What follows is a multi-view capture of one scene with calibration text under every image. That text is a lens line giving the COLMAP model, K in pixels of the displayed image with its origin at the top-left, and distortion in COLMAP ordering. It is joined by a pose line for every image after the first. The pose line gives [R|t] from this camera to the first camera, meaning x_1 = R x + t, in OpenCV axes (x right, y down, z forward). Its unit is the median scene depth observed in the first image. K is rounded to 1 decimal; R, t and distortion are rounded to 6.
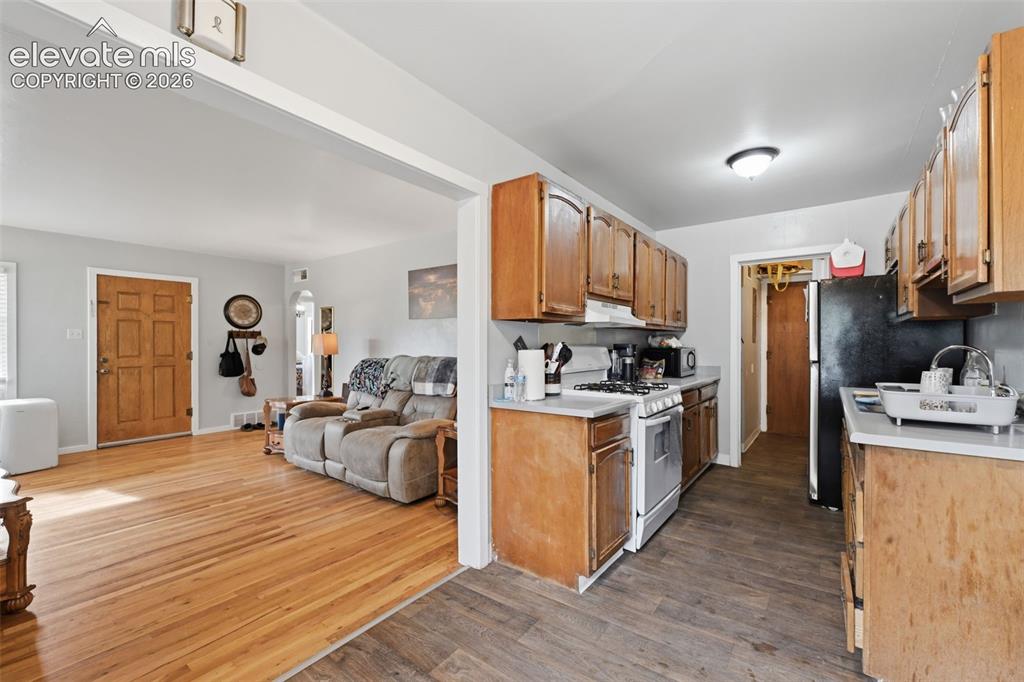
lens RADIAL K [[422.3, 0, 515.8], [0, 422.3, 344.1], [0, 0, 1]] dist [-0.000205, 0.000621]
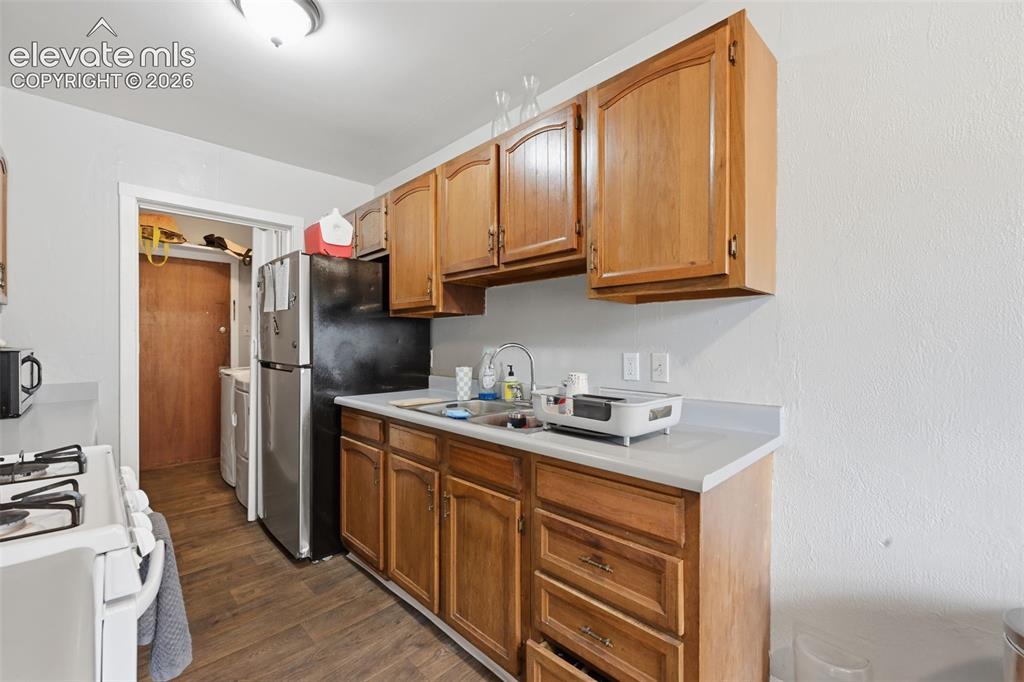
lens RADIAL K [[422.3, 0, 517.4], [0, 422.3, 346.0], [0, 0, 1]] dist [-0.000205, 0.000621]
pose [[0.154303, -0.004157, 0.988015, 0.039848], [-0.004811, 0.999976, 0.004958, 0.001837], [-0.988012, -0.005518, 0.154279, 0.411189]]
